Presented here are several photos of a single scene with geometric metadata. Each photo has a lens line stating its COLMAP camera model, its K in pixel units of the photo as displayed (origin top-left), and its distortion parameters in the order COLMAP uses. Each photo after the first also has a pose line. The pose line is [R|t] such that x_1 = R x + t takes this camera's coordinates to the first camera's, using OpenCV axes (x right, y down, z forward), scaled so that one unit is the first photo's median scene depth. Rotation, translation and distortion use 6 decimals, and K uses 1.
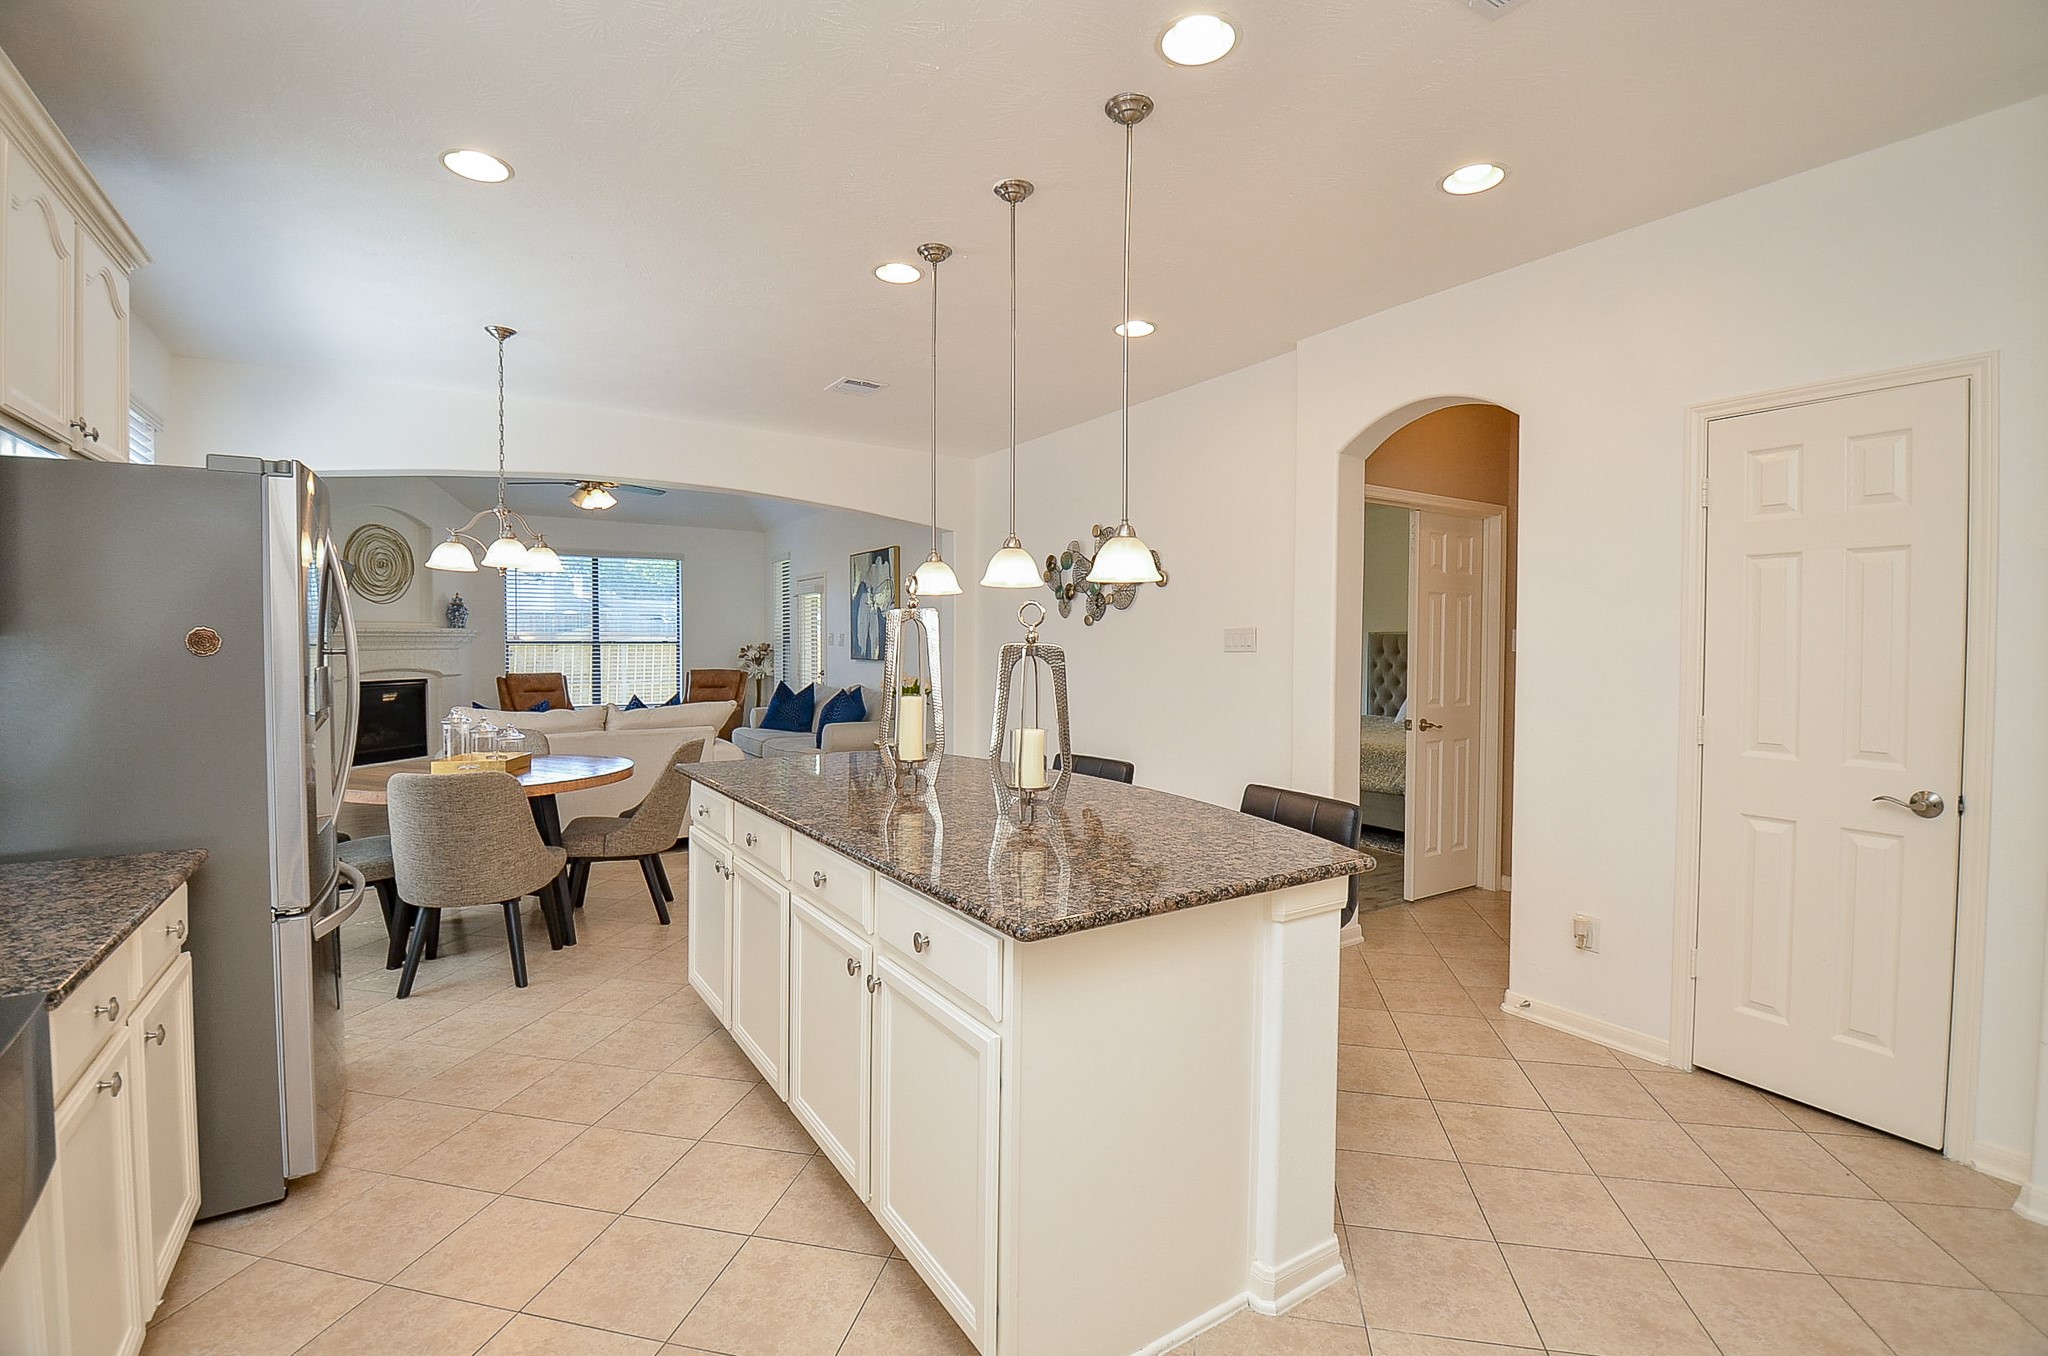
lens RADIAL K [[923.4, 0, 1027.5], [0, 923.4, 675.7], [0, 0, 1]] dist [-0.007564, -0.010142]
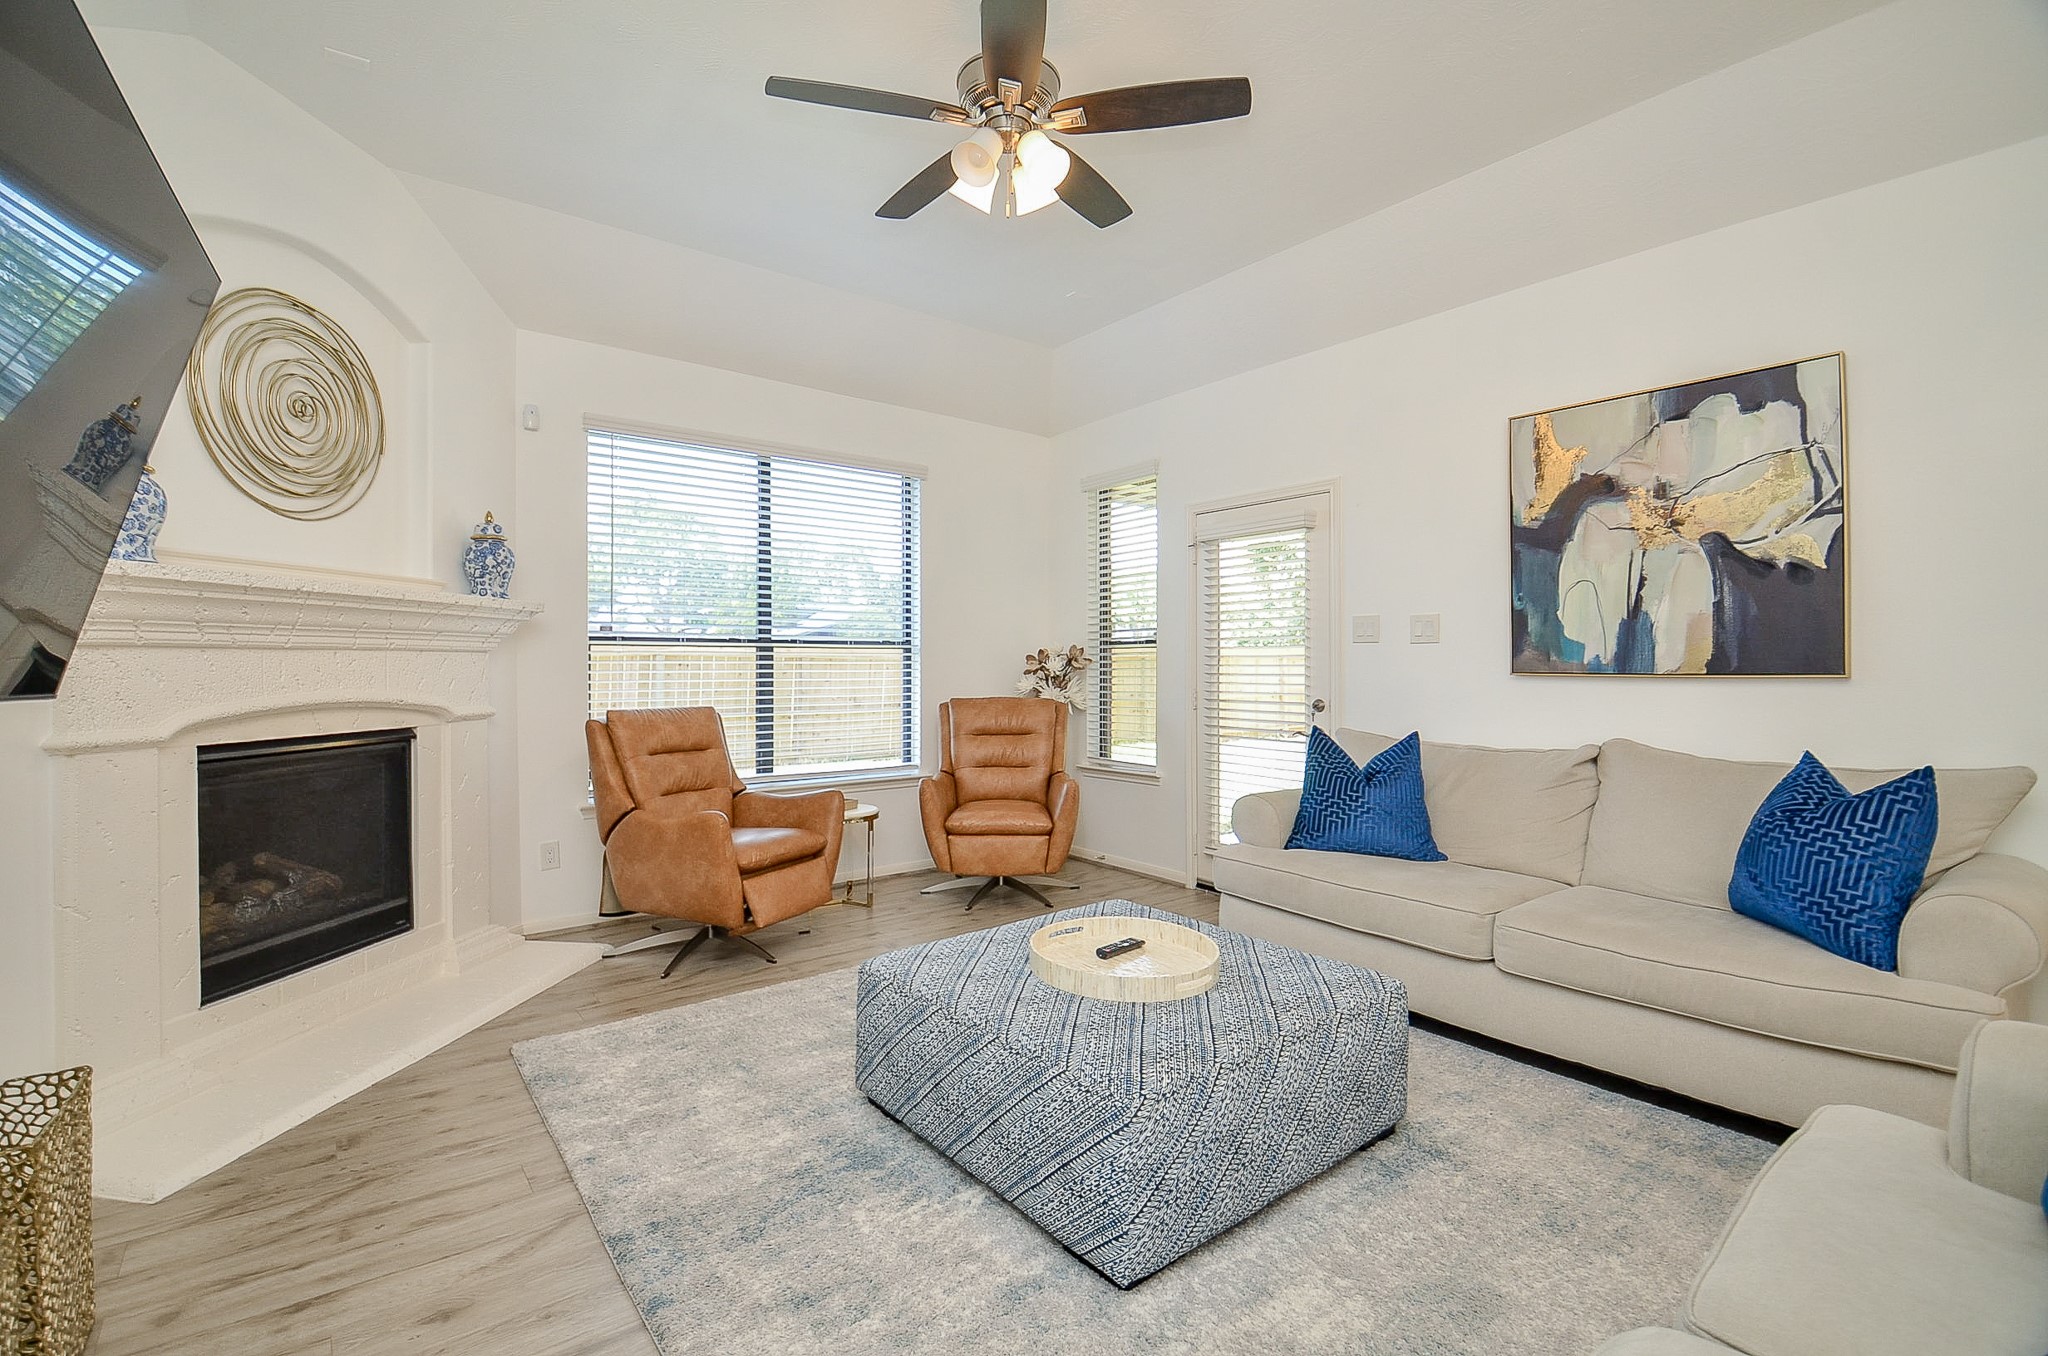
lens RADIAL K [[923.4, 0, 1016.2], [0, 923.4, 675.8], [0, 0, 1]] dist [-0.007564, -0.010142]
pose [[0.997715, -0.000749, 0.067562, -0.410134], [0.002352, 0.999718, -0.023651, -0.007485], [-0.067526, 0.023756, 0.997435, 0.573313]]
